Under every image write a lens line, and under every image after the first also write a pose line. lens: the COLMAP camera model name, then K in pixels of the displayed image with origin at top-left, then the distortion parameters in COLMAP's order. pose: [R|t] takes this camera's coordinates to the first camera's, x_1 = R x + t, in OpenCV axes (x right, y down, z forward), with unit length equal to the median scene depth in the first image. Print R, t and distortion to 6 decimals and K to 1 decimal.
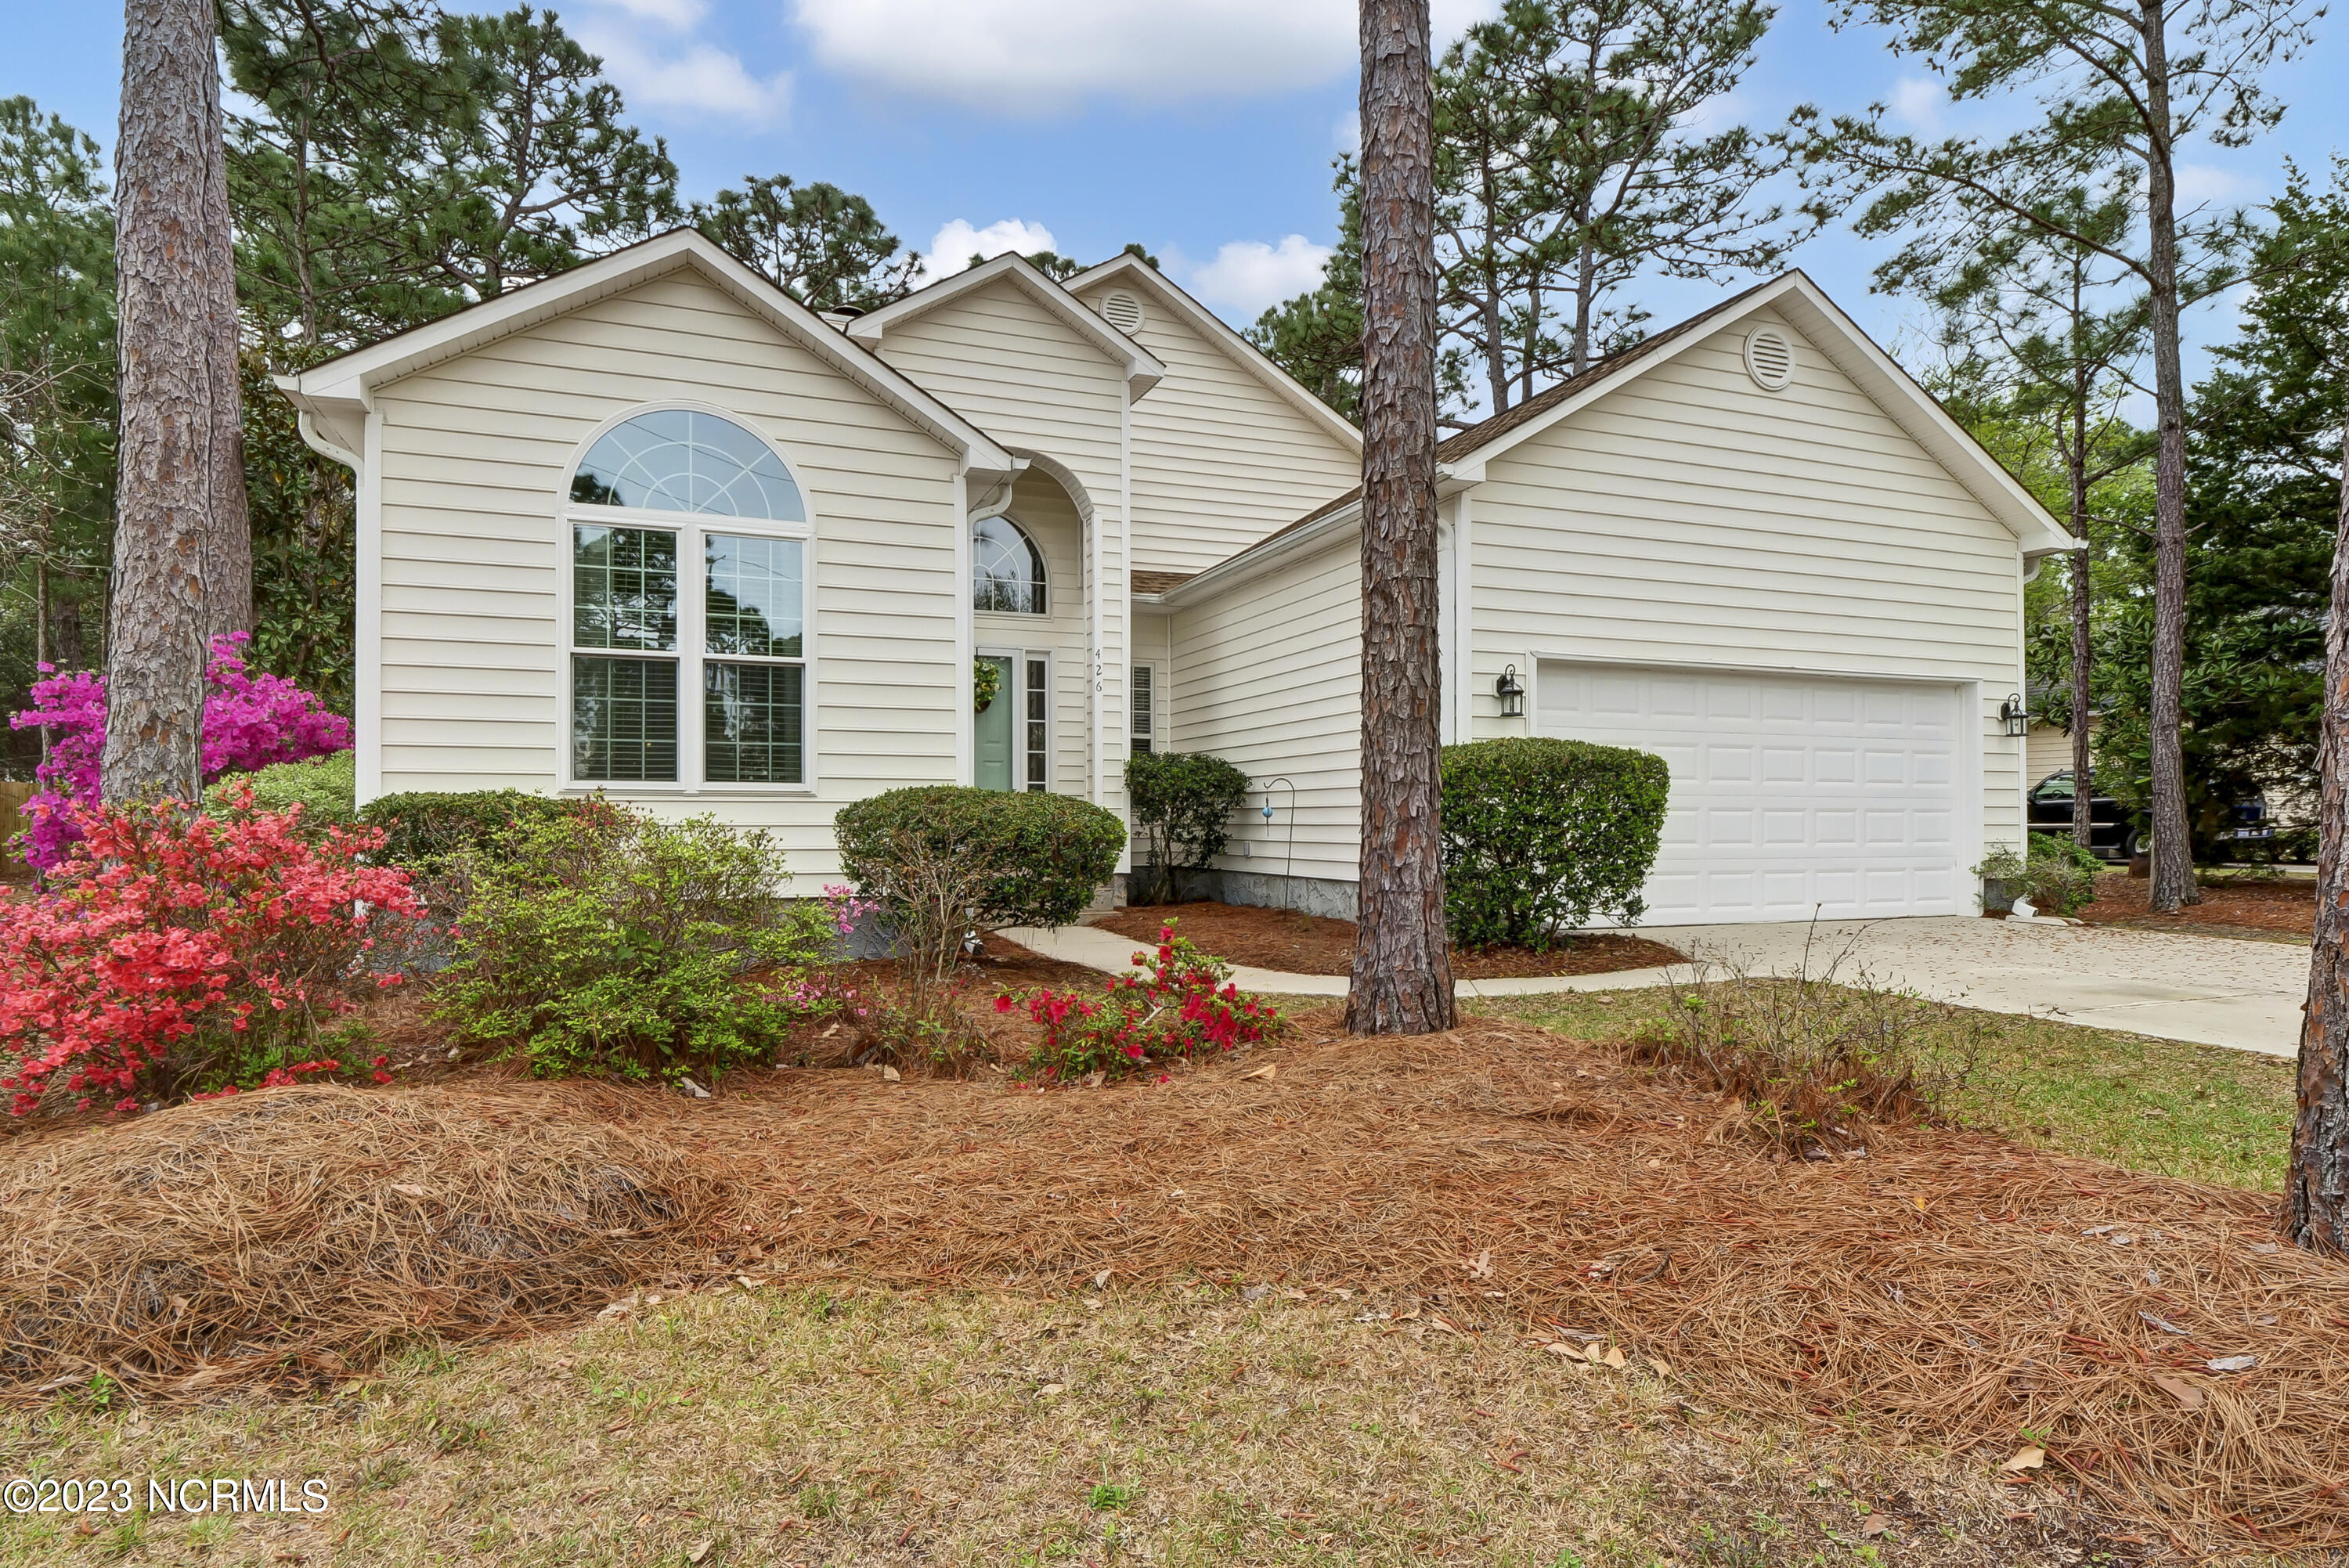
lens RADIAL K [[1281.5, 0, 1171.9], [0, 1281.5, 809.6], [0, 0, 1]] dist [-0.004295, -0.001537]
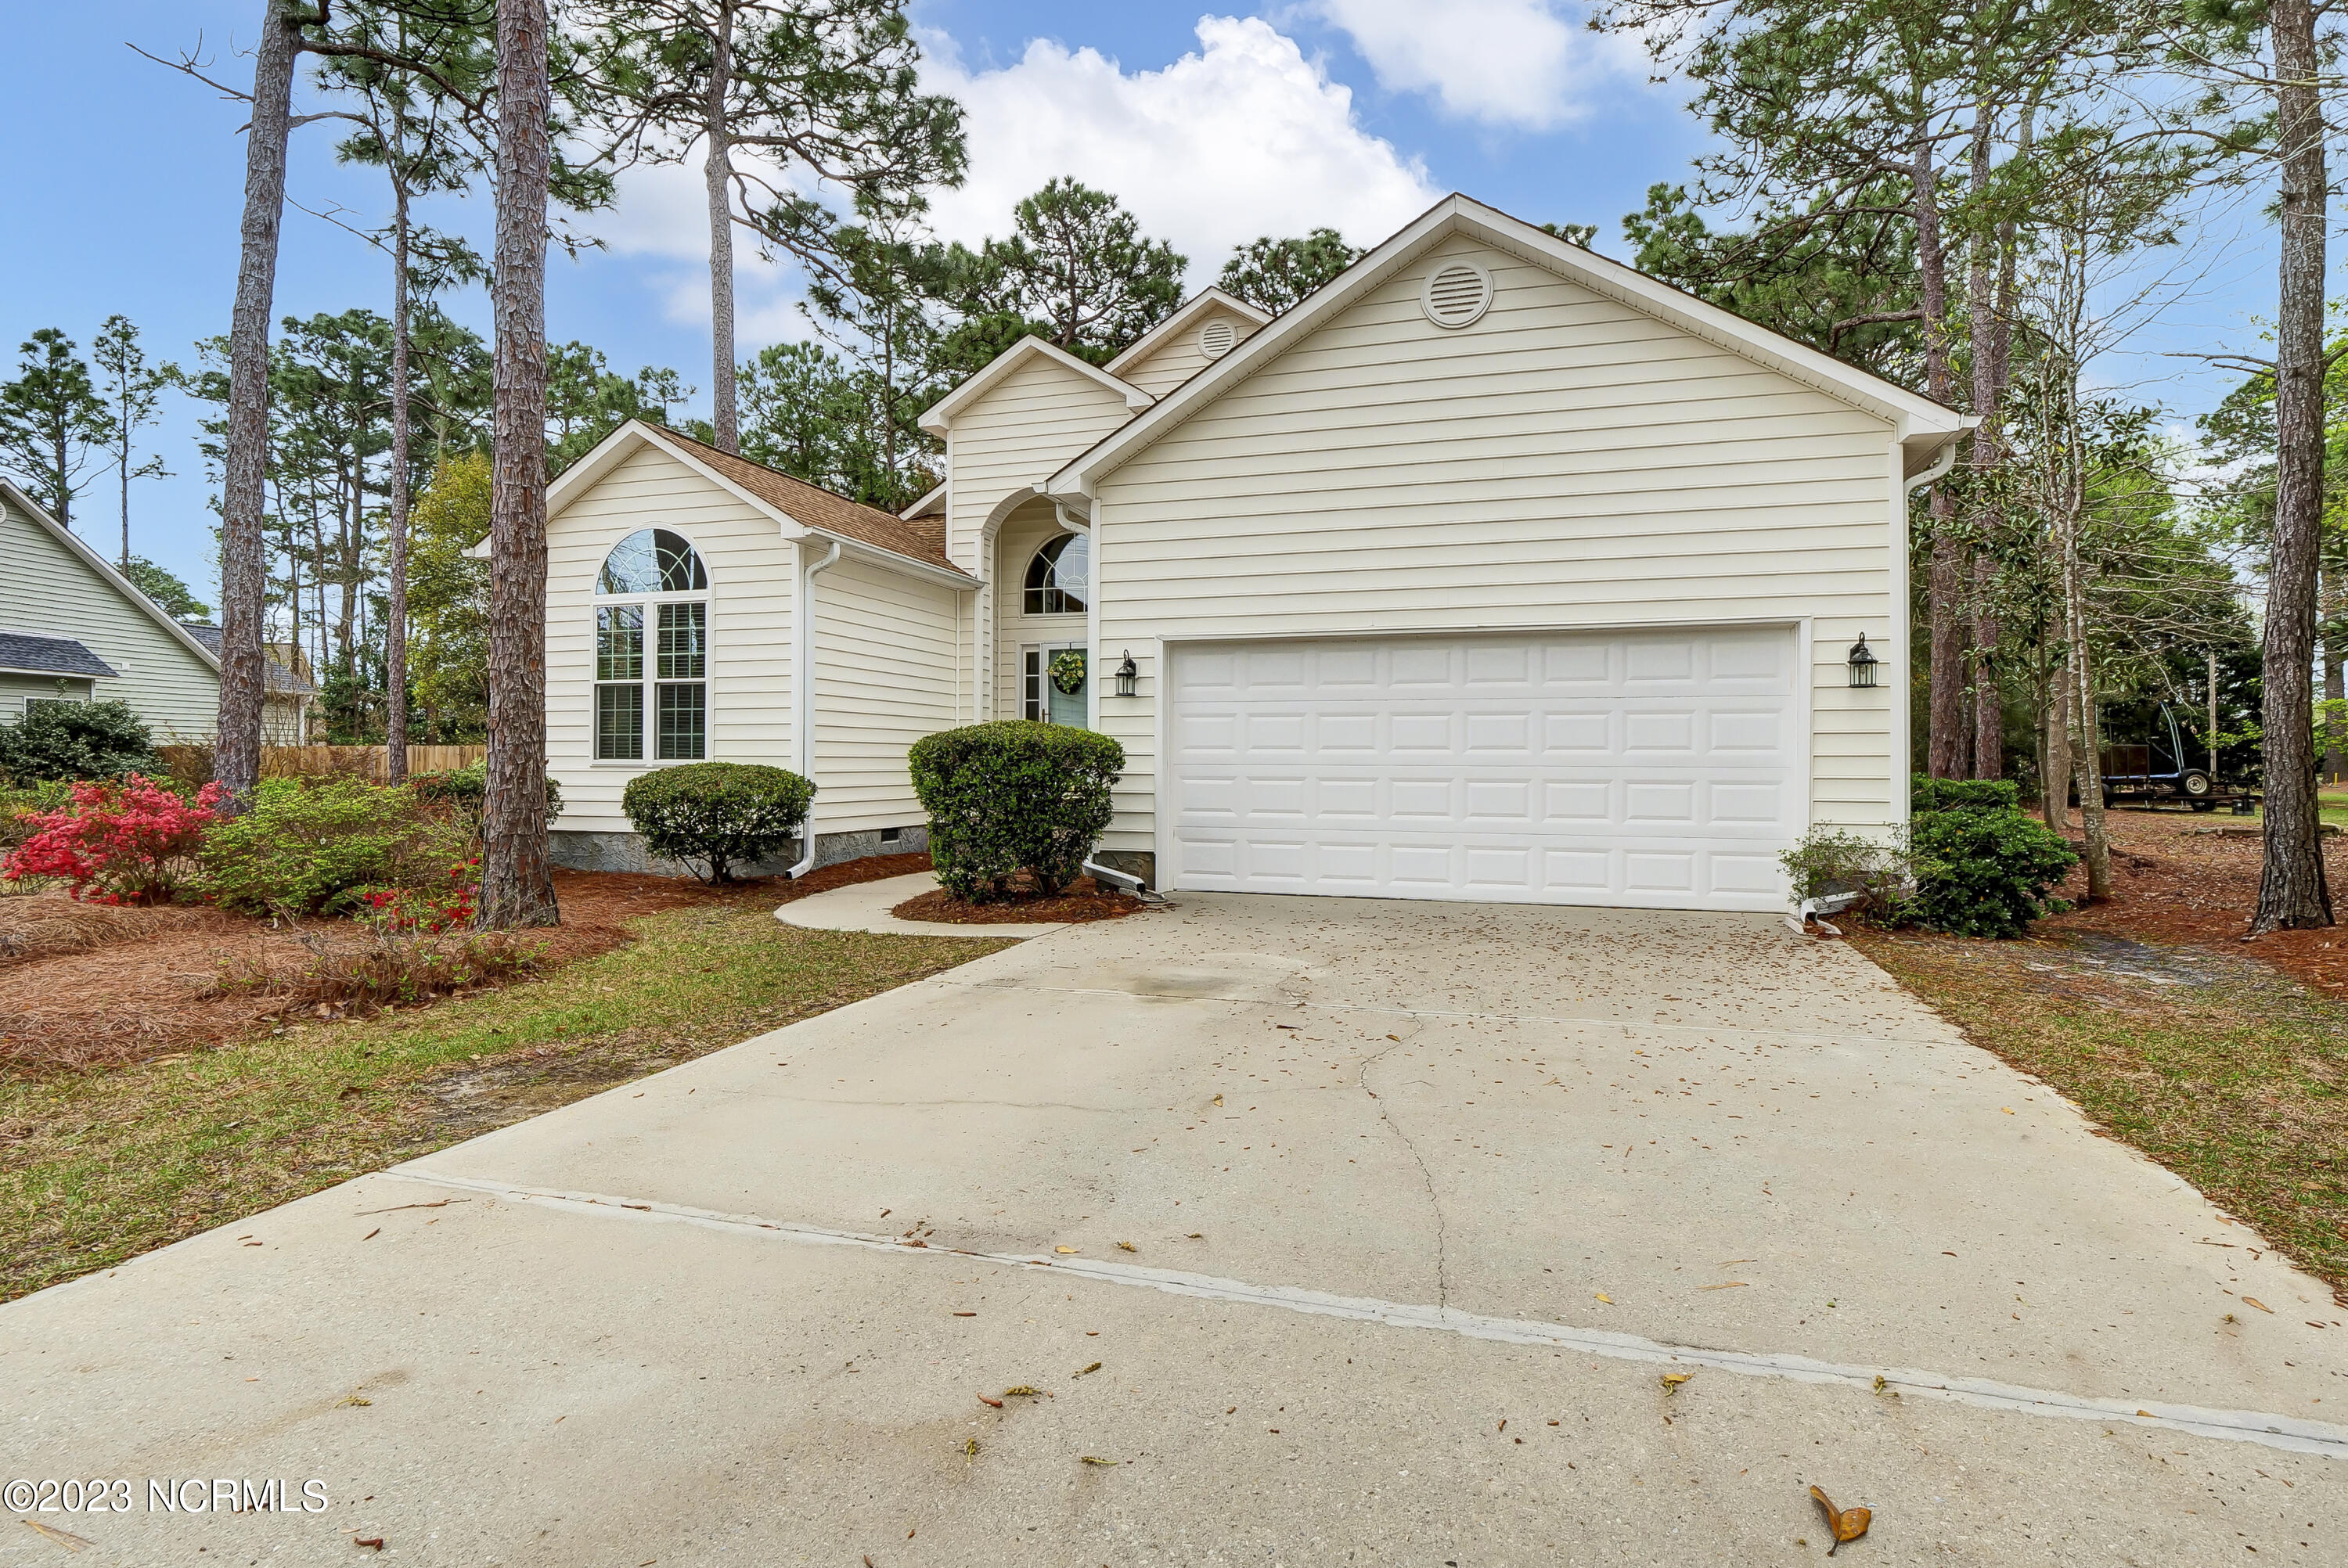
lens RADIAL K [[1164.3, 0, 1142.6], [0, 1164.3, 762.1], [0, 0, 1]] dist [-0.014459, 0.000923]
pose [[0.776799, 0.001197, -0.629748, 0.756761], [0.003158, 0.999978, 0.005797, -0.017858], [0.629741, -0.006492, 0.776778, 0.184696]]
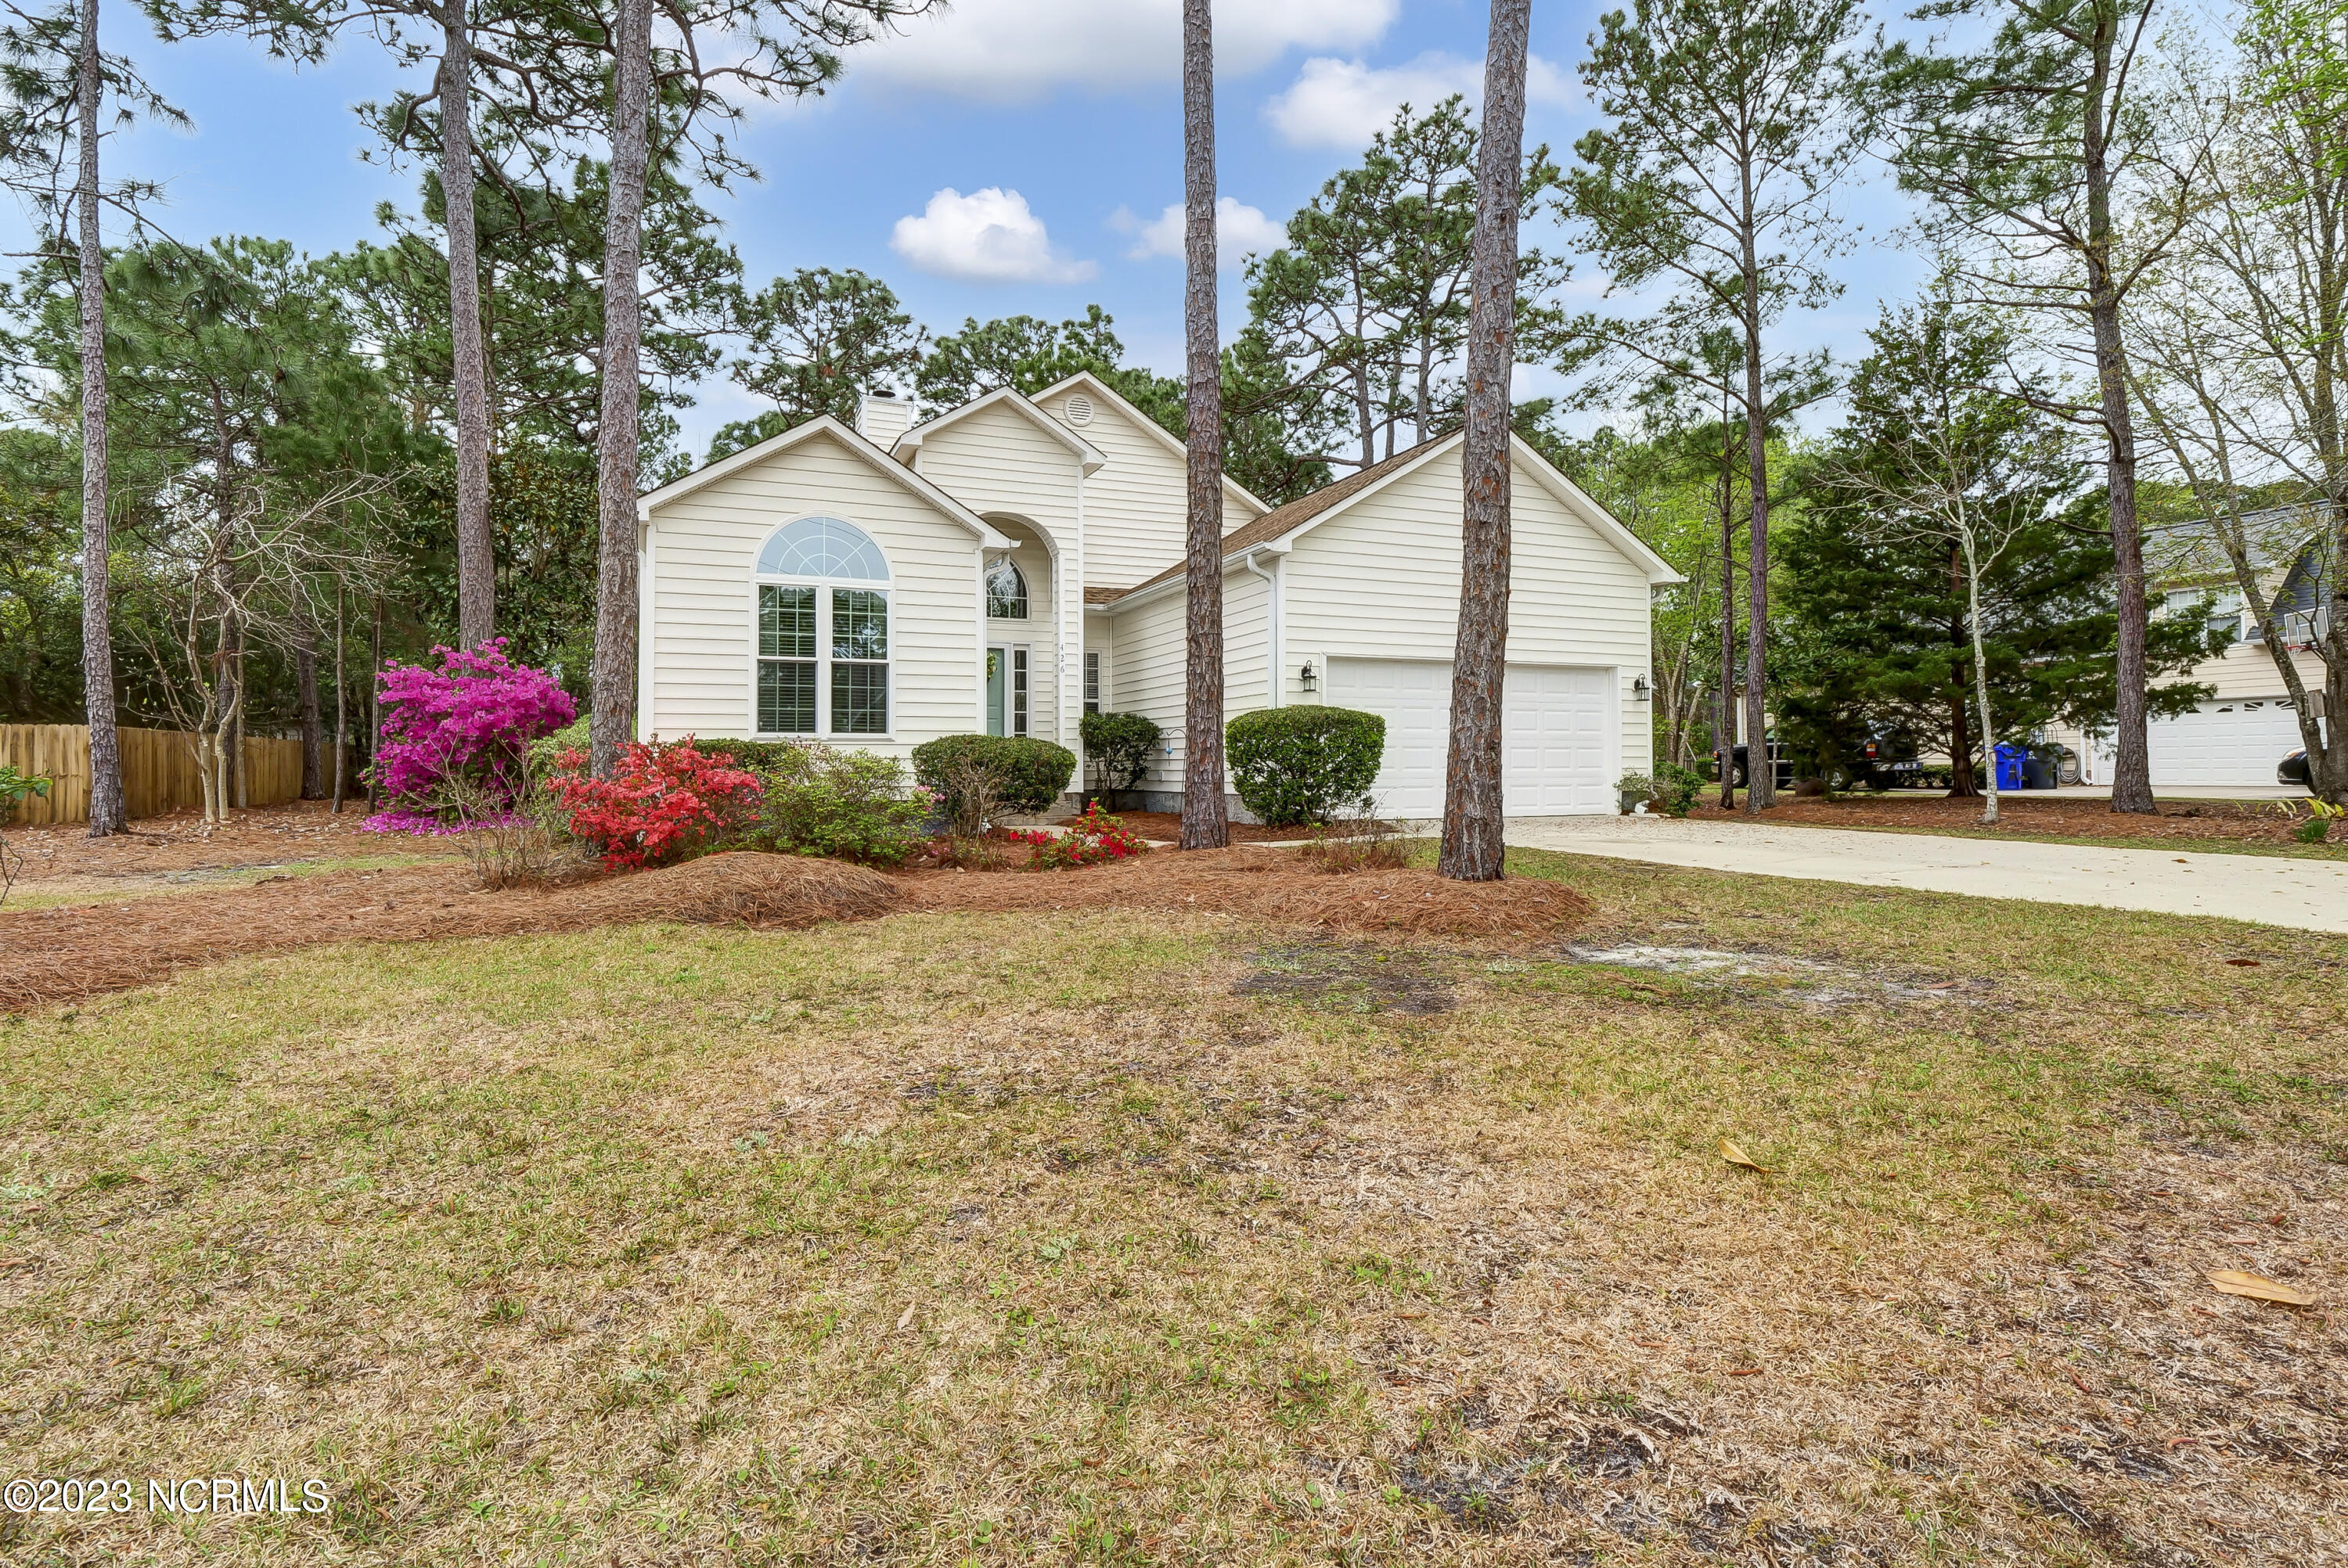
lens RADIAL K [[1124.7, 0, 1139.0], [0, 1124.7, 764.4], [0, 0, 1]] dist [-0.013417, 0.000121]
pose [[0.999987, -0.003425, 0.003804, 0.031494], [0.003392, 0.999956, 0.008723, 0.006855], [-0.003834, -0.008710, 0.999955, -0.381024]]
